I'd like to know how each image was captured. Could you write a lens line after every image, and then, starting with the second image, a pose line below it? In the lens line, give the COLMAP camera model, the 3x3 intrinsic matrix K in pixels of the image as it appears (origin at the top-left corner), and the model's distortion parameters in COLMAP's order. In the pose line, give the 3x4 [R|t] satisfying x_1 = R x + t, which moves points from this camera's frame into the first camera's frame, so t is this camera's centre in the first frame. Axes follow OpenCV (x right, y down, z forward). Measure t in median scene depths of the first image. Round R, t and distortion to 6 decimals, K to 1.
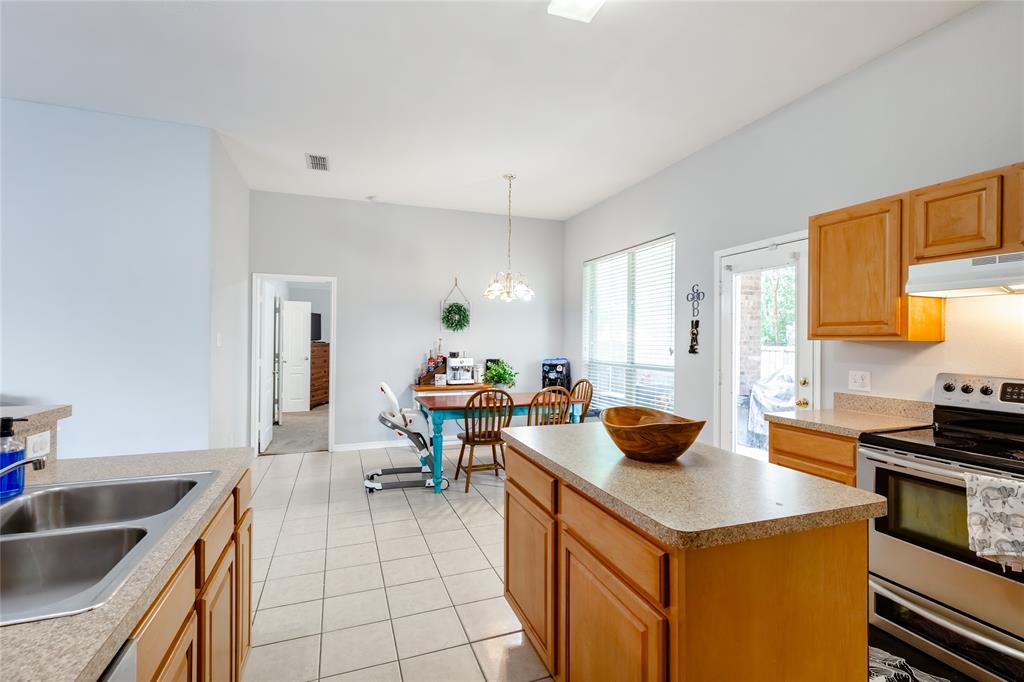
lens RADIAL K [[460.8, 0, 510.6], [0, 460.8, 339.2], [0, 0, 1]] dist [0.003687, 0.000121]
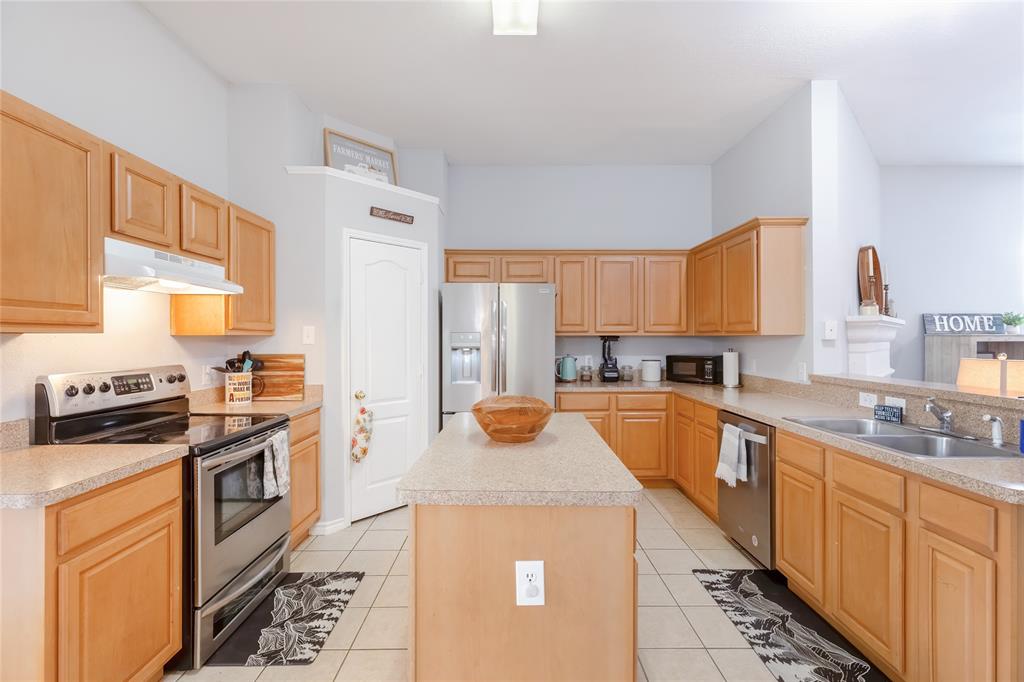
lens RADIAL K [[460.8, 0, 514.7], [0, 460.8, 340.5], [0, 0, 1]] dist [0.003687, 0.000121]
pose [[-0.944992, -0.002485, 0.327085, -0.025346], [-0.000625, 0.999983, 0.005792, 0.005873], [-0.327094, 0.005269, -0.944977, 0.857882]]
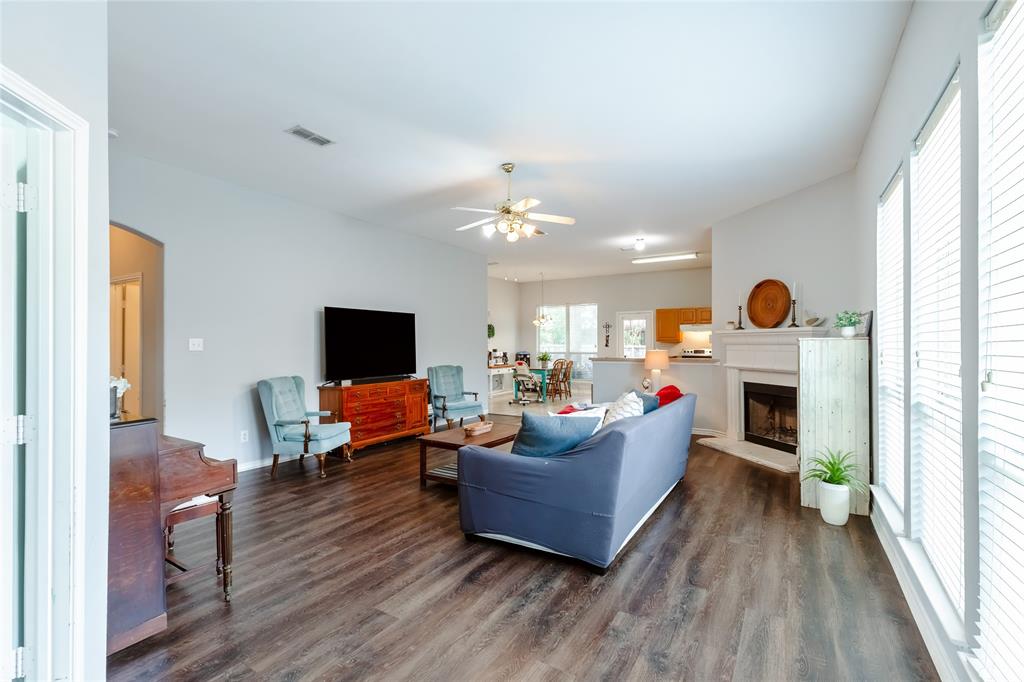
lens RADIAL K [[460.8, 0, 512.1], [0, 460.8, 342.3], [0, 0, 1]] dist [0.003687, 0.000121]
pose [[0.777644, -0.005611, 0.628680, -1.837851], [0.008064, 0.999967, -0.001049, 0.001521], [-0.628653, 0.005885, 0.777664, -0.832562]]
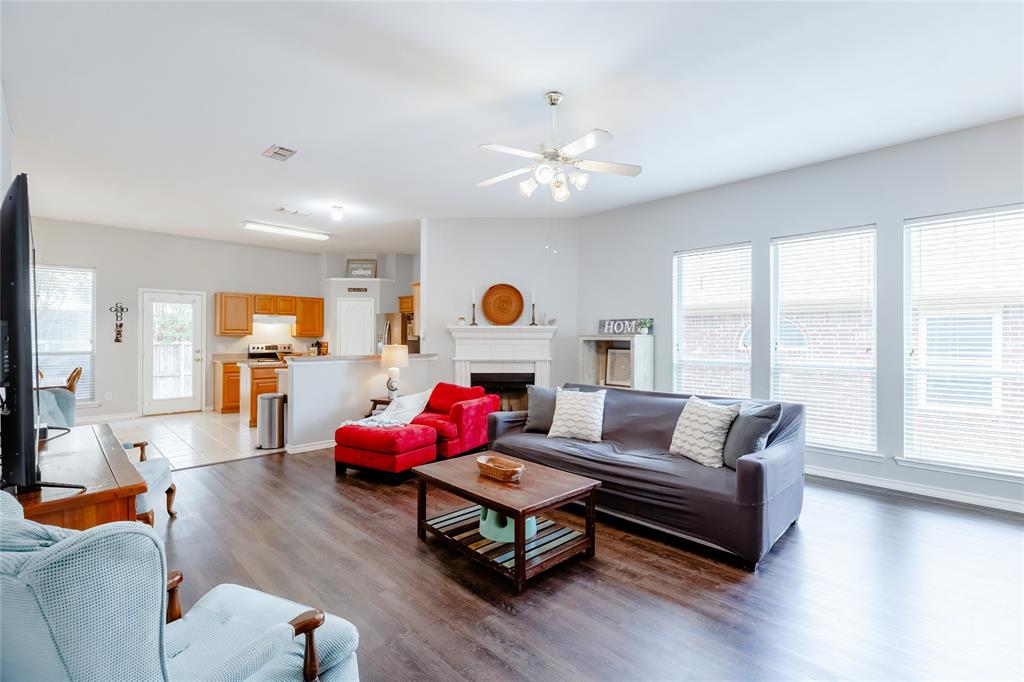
lens RADIAL K [[460.8, 0, 519.0], [0, 460.8, 339.2], [0, 0, 1]] dist [0.003687, 0.000121]
pose [[-0.435475, -0.005322, 0.900185, -1.855135], [-0.004201, 0.999984, 0.003879, 0.006232], [-0.900191, -0.002093, -0.435490, 0.398018]]
